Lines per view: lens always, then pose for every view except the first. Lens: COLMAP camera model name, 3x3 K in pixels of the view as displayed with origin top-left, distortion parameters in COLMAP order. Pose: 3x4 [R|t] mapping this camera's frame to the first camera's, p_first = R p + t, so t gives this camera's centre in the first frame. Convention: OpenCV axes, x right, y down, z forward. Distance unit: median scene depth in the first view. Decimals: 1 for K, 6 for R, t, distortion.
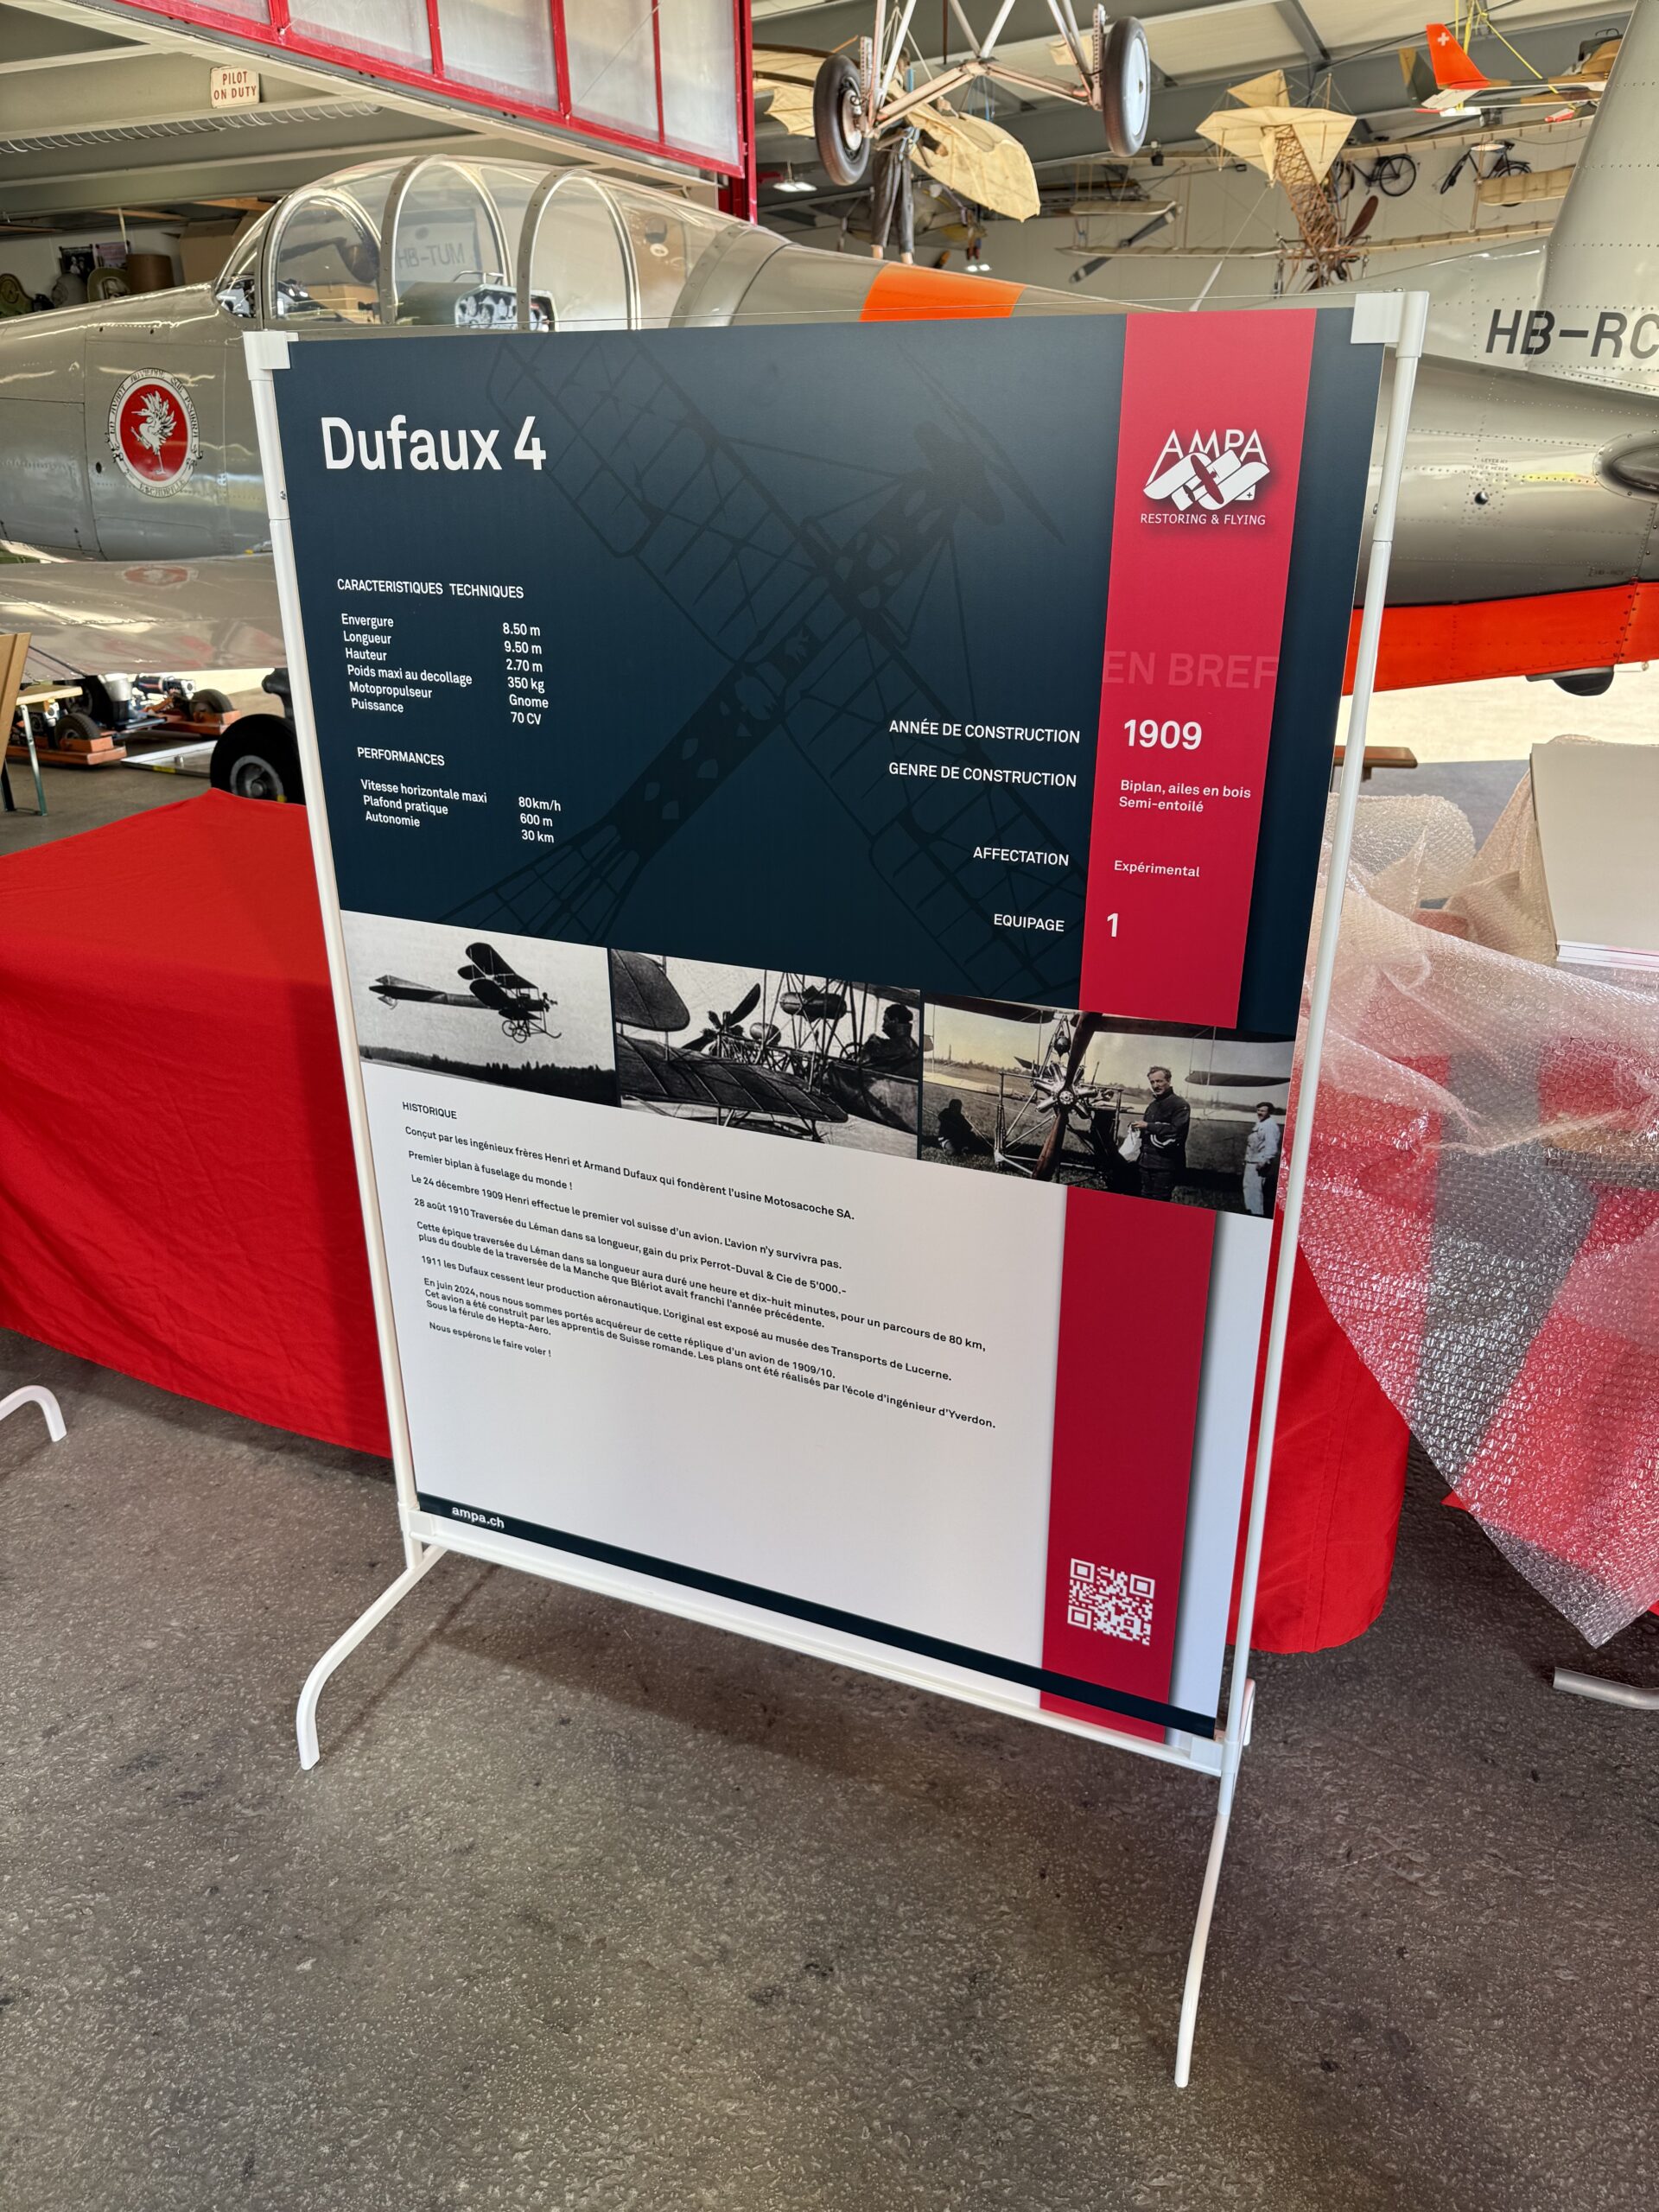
lens RADIAL K [[1581.8, 0, 850.7], [0, 1581.8, 1123.9], [0, 0, 1]] dist [0.069850, -0.083205]
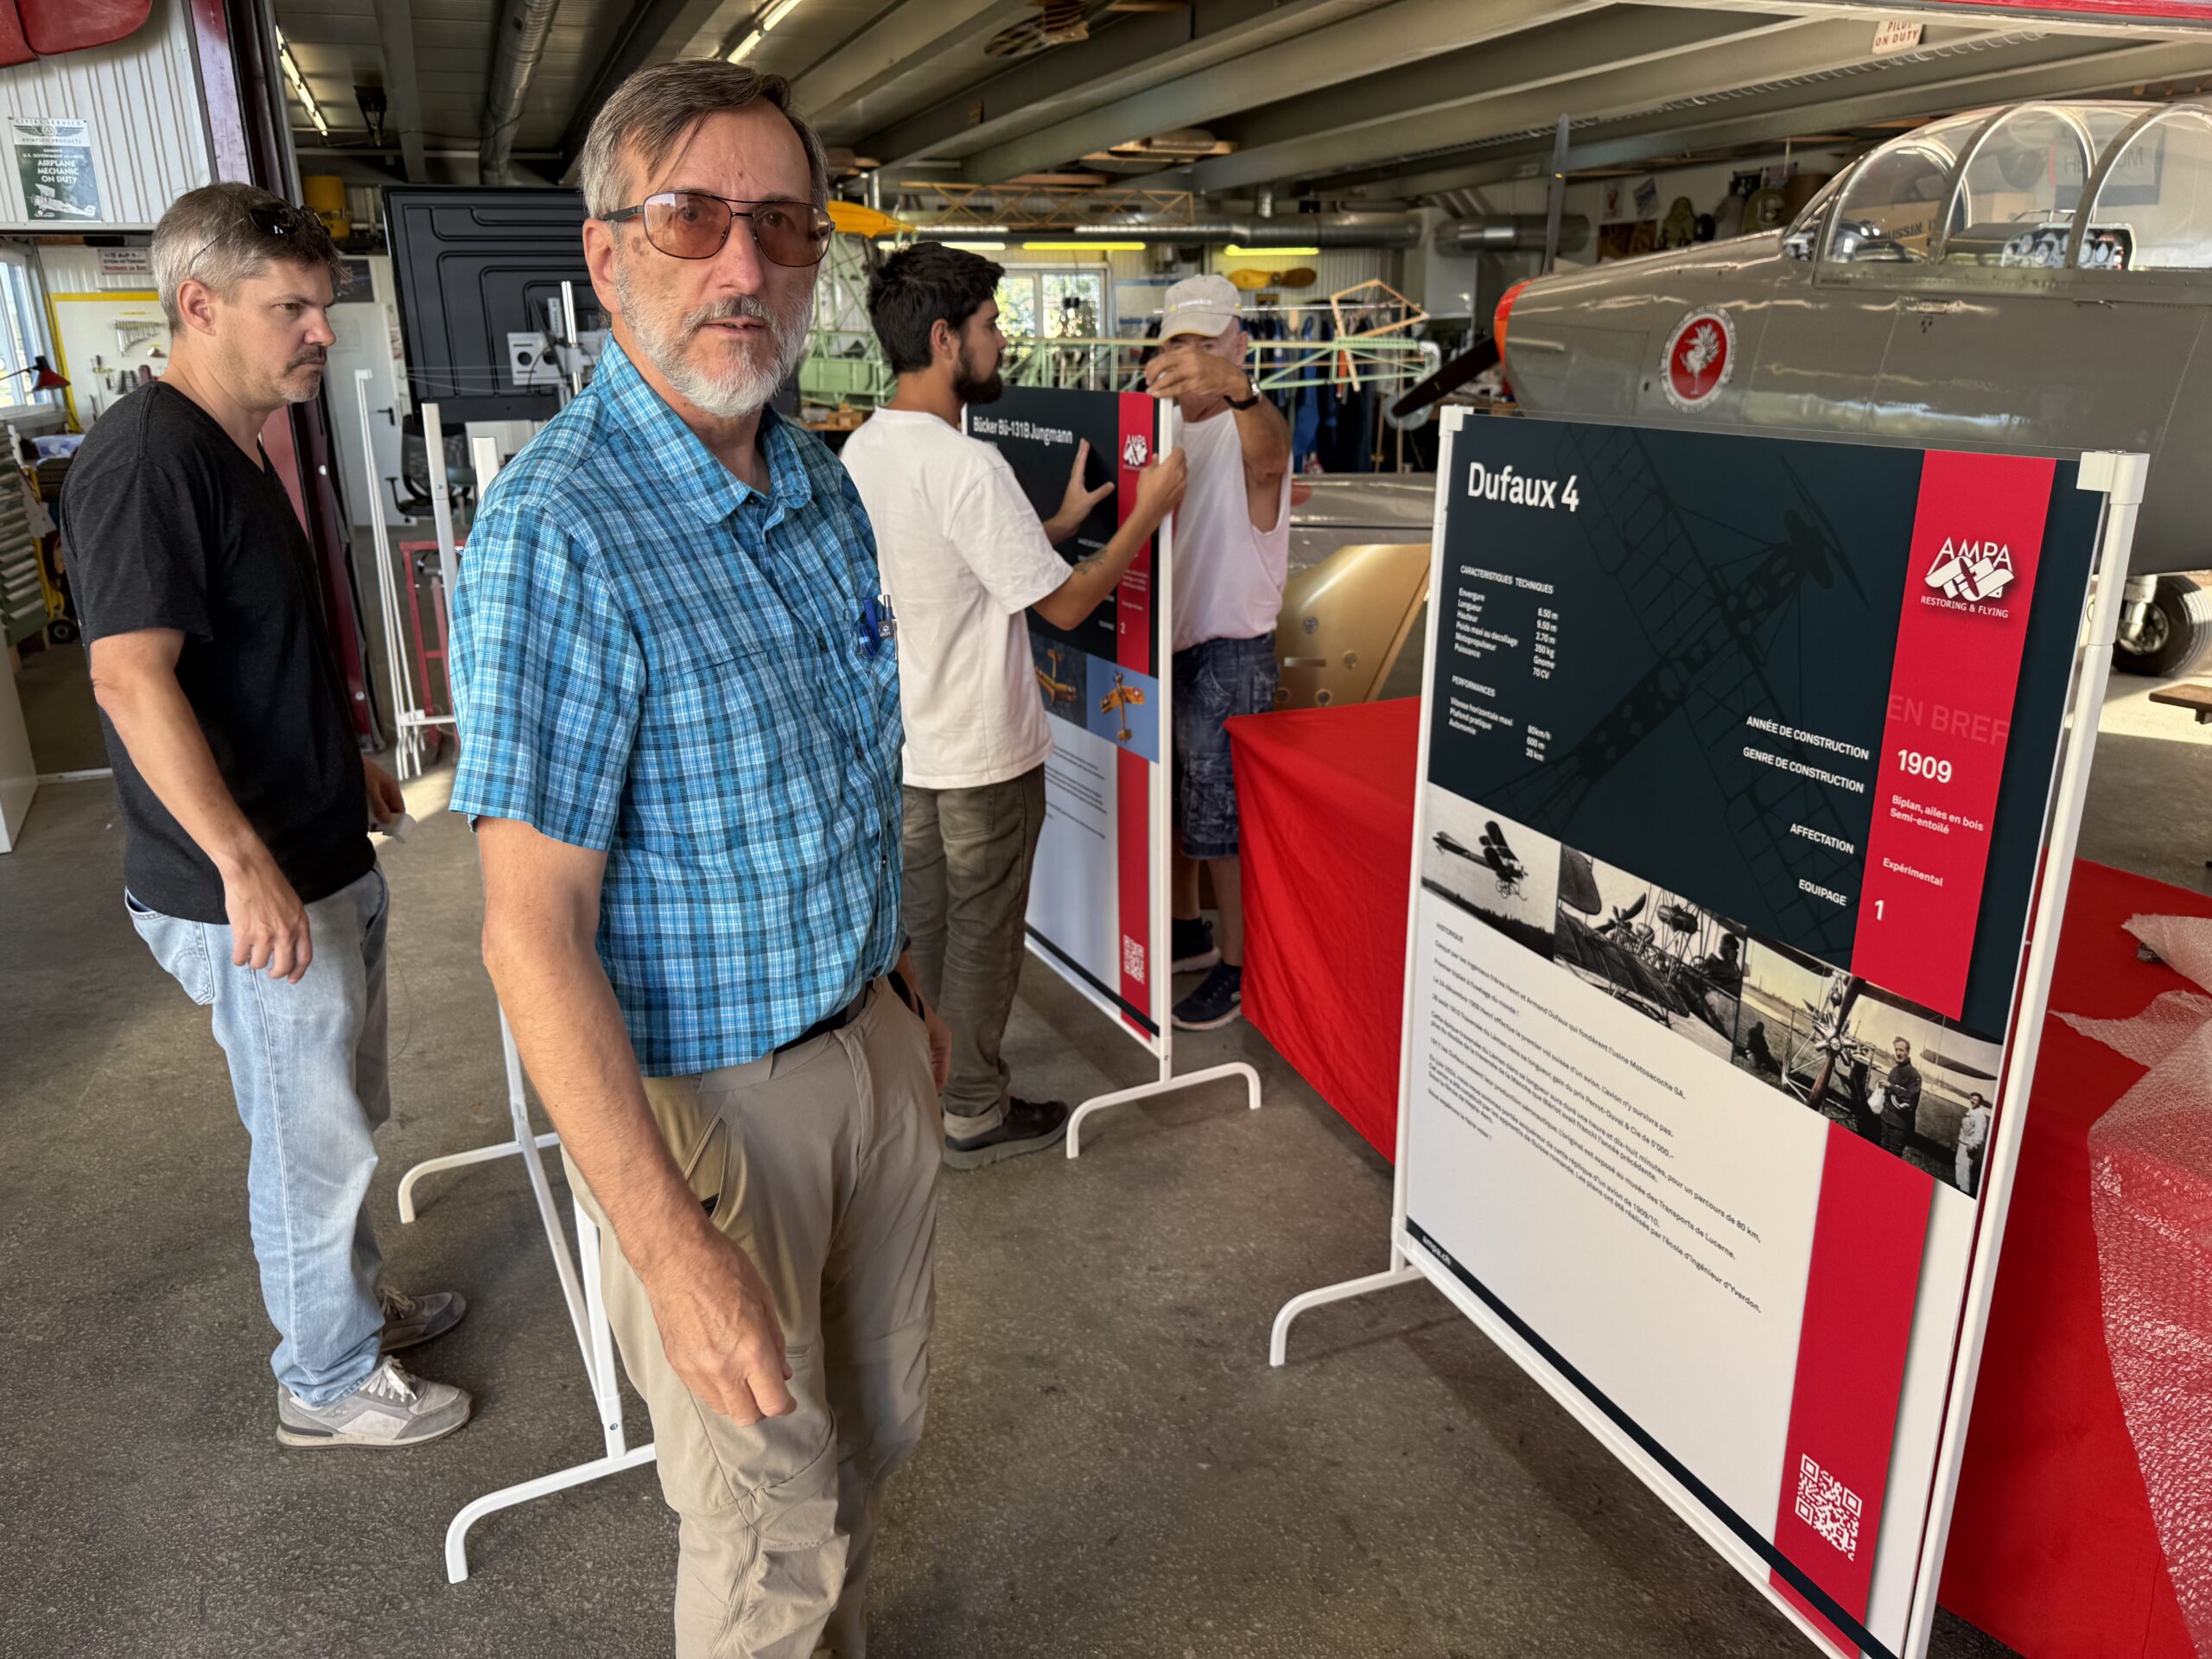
lens RADIAL K [[1581.8, 0, 1082.7], [0, 1581.8, 851.6], [0, 0, 1]] dist [0.069850, -0.083205]
pose [[0.698398, 0.221866, -0.680453, 0.489051], [-0.277559, 0.960294, 0.028231, -0.029910], [0.659699, 0.169149, 0.732248, -0.261100]]
